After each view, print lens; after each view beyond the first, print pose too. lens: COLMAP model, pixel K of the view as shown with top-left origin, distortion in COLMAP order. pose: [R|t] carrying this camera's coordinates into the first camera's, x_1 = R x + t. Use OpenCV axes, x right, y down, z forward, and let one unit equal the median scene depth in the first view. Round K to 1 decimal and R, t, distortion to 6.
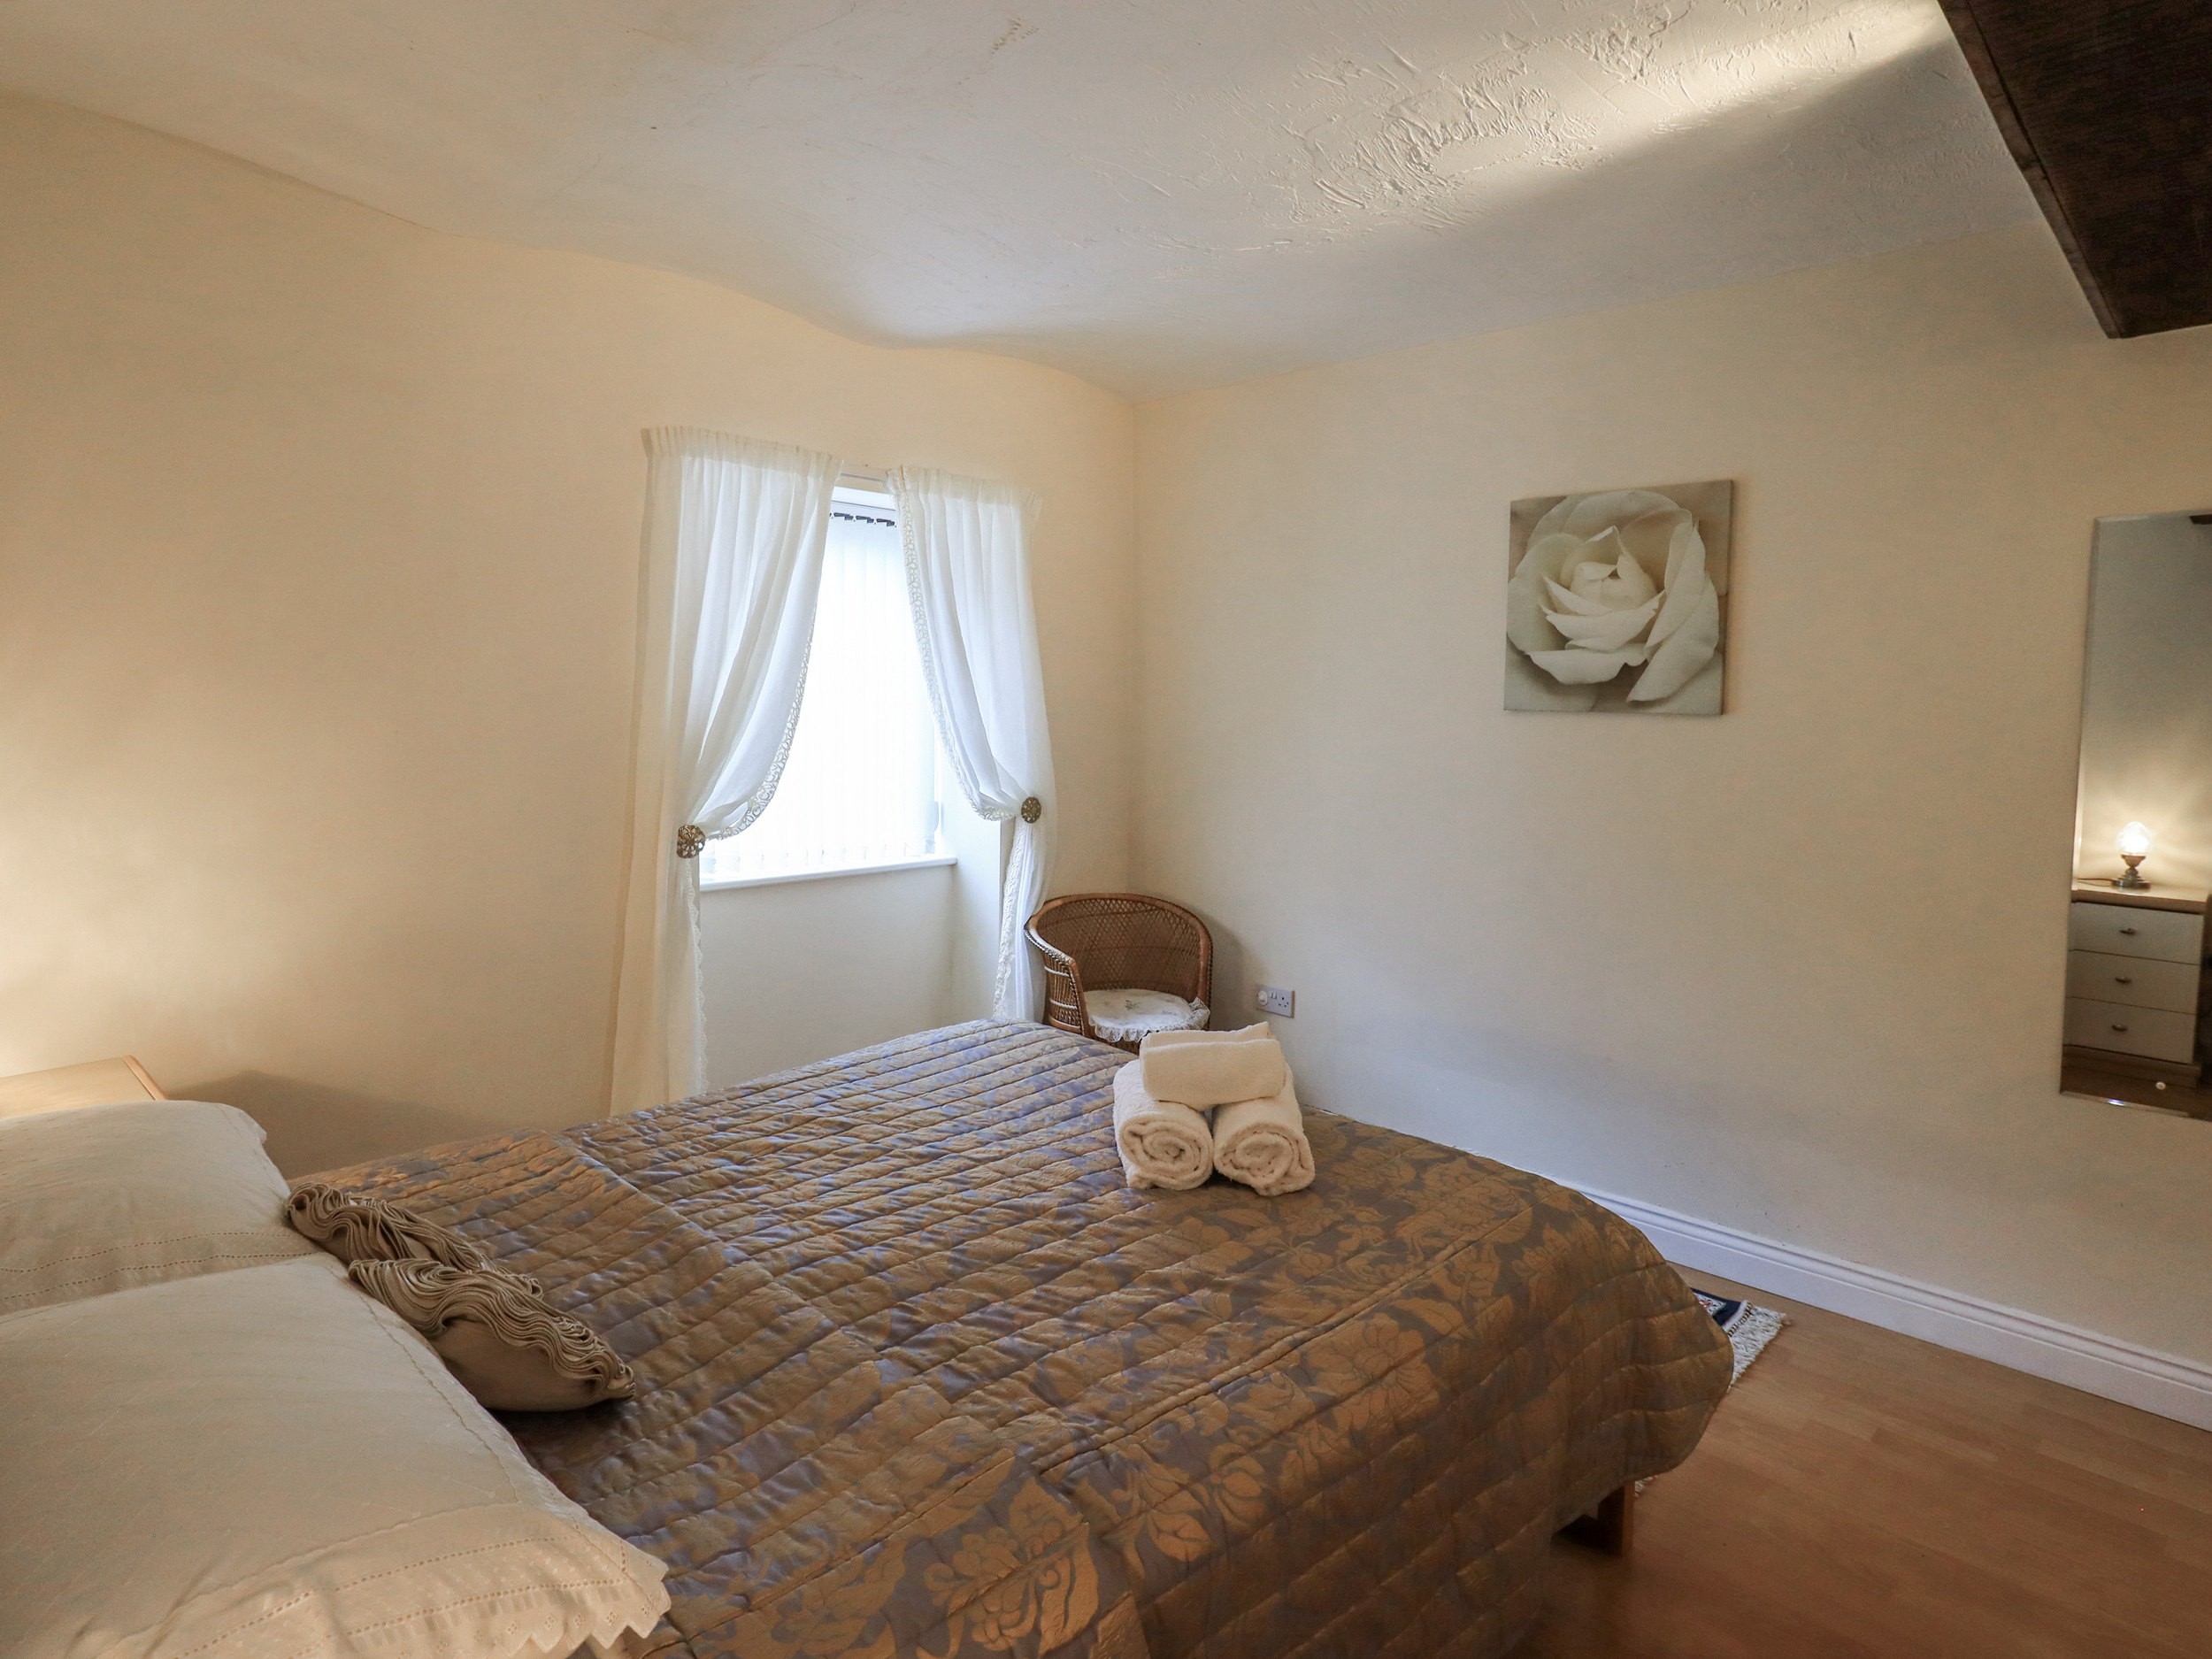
lens RADIAL K [[1146.3, 0, 1122.1], [0, 1146.3, 814.0], [0, 0, 1]] dist [0.004202, -0.001276]
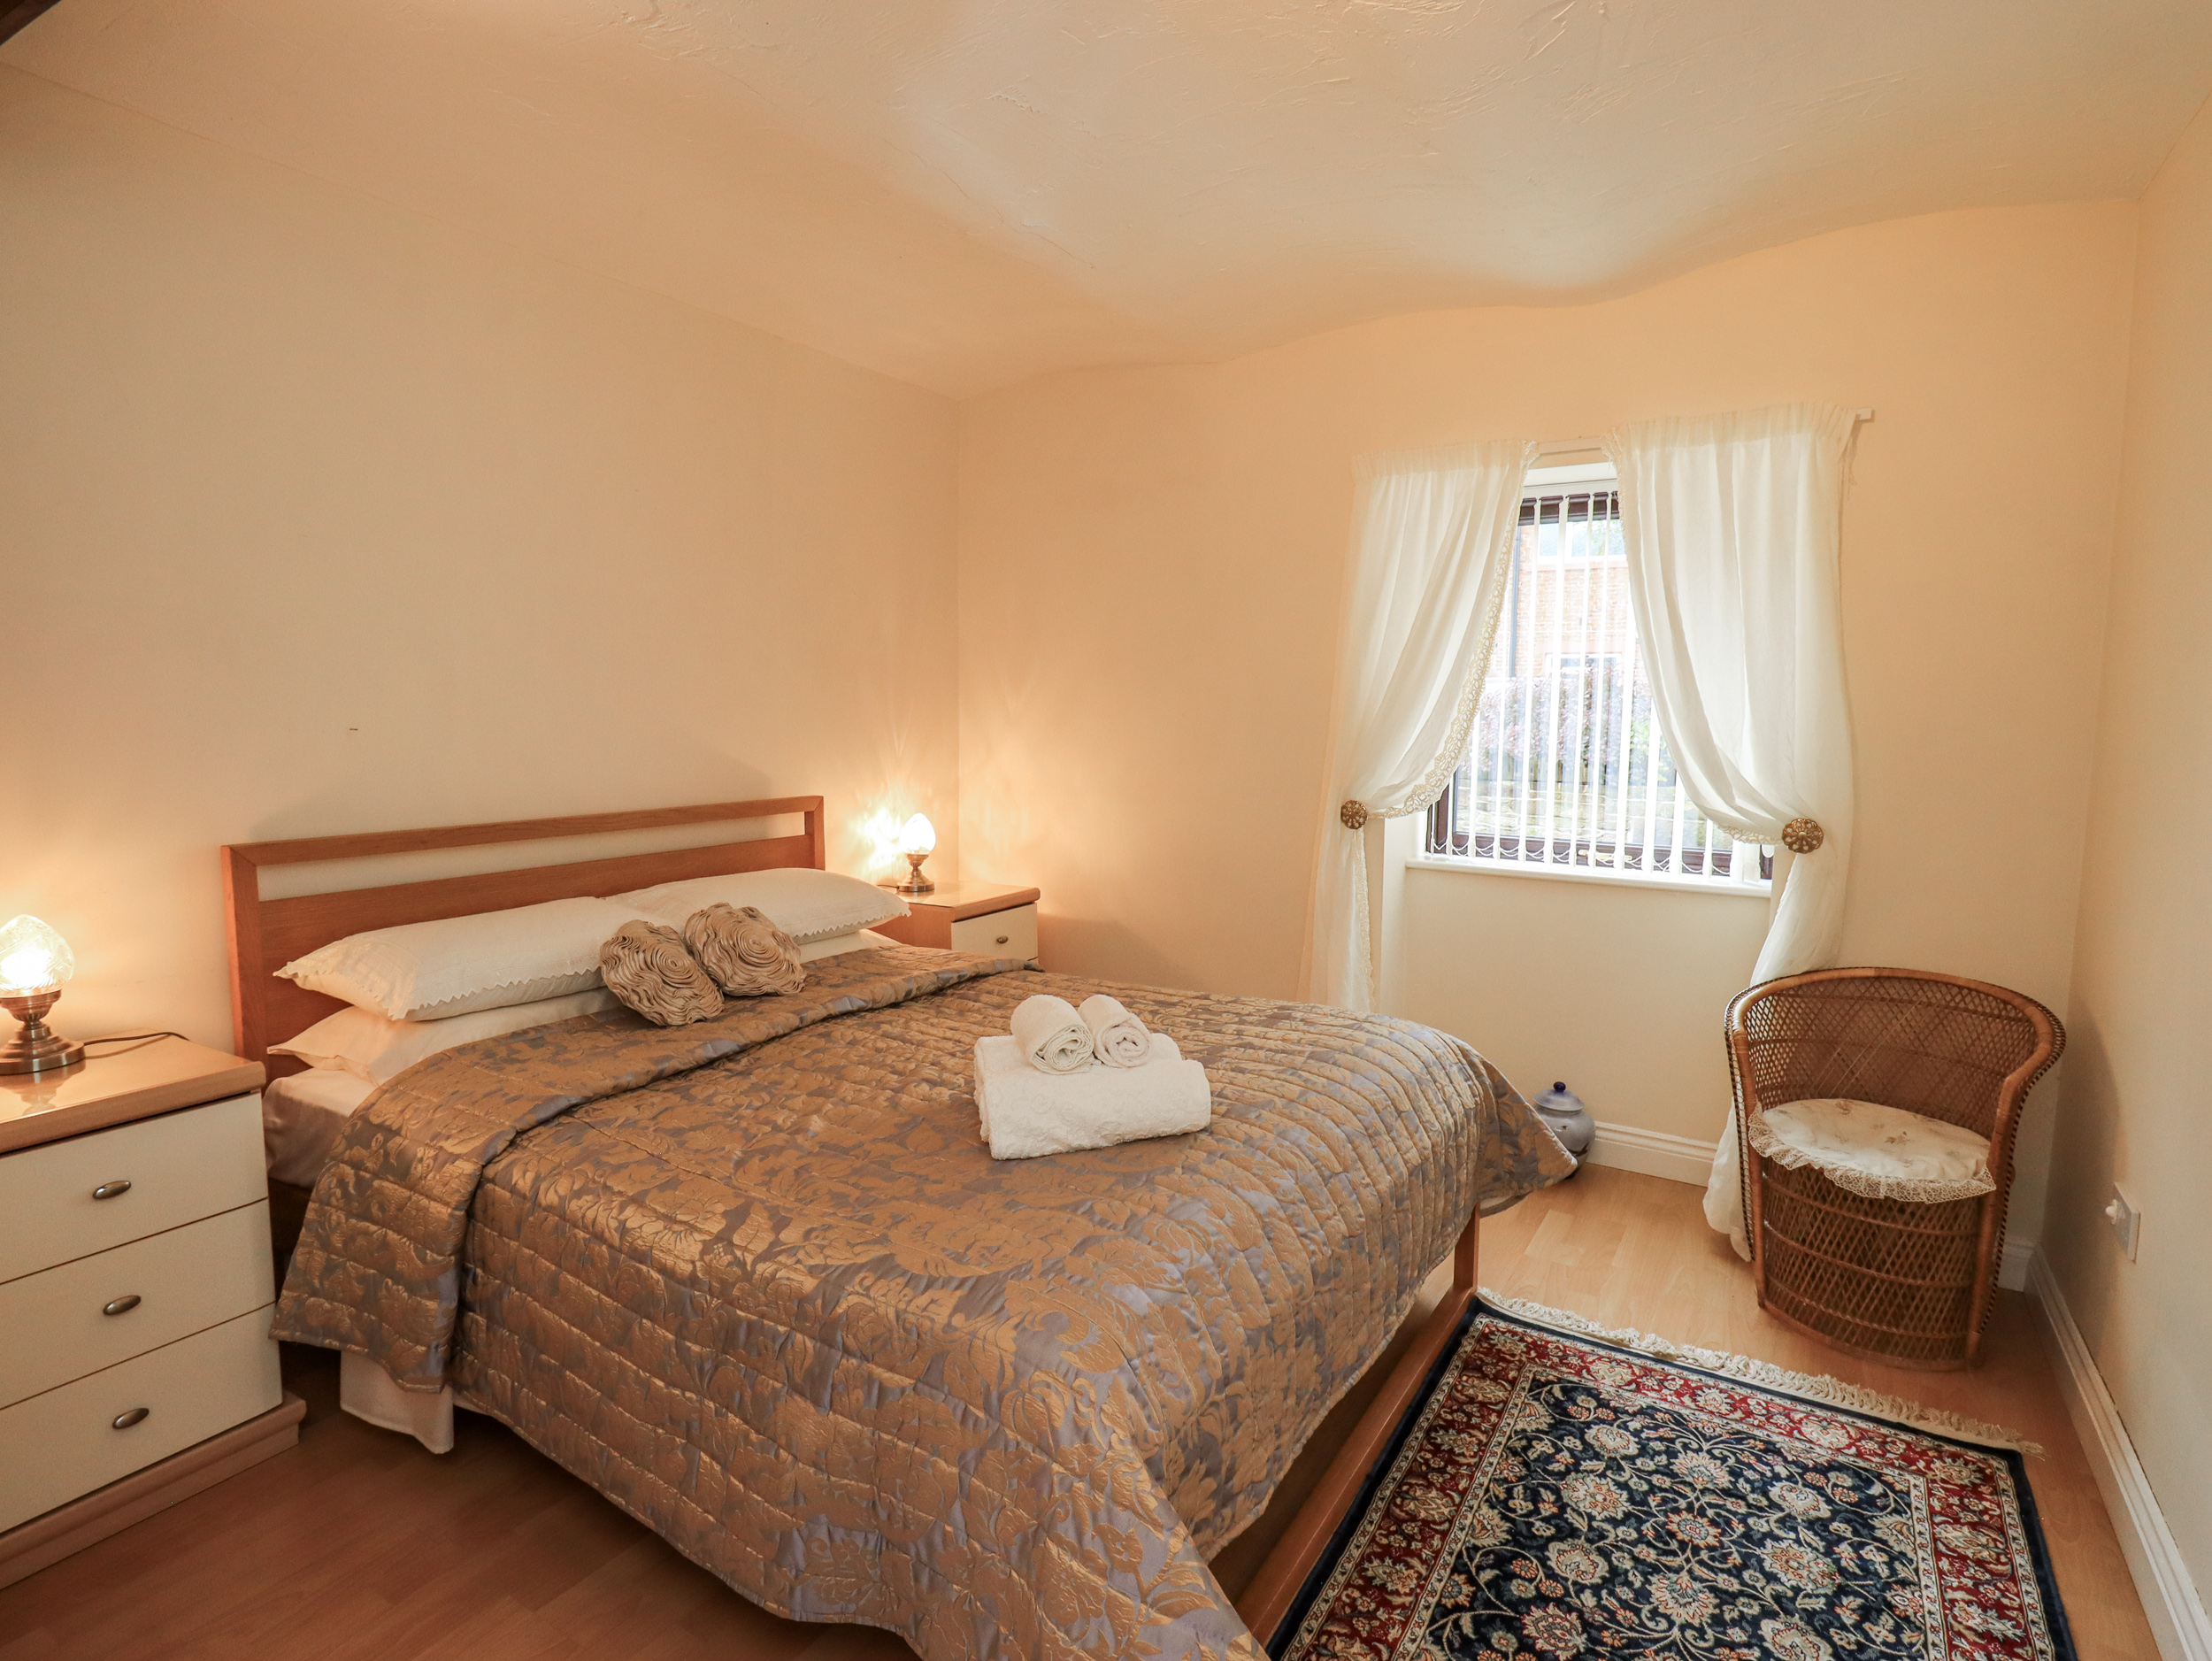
lens RADIAL K [[1146.4, 0, 1122.1], [0, 1146.4, 815.0], [0, 0, 1]] dist [0.004202, -0.001276]
pose [[0.276509, 0.105880, -0.955161, 0.554652], [-0.089663, 0.992419, 0.084054, -0.044475], [0.956819, 0.062401, 0.283907, 0.384425]]
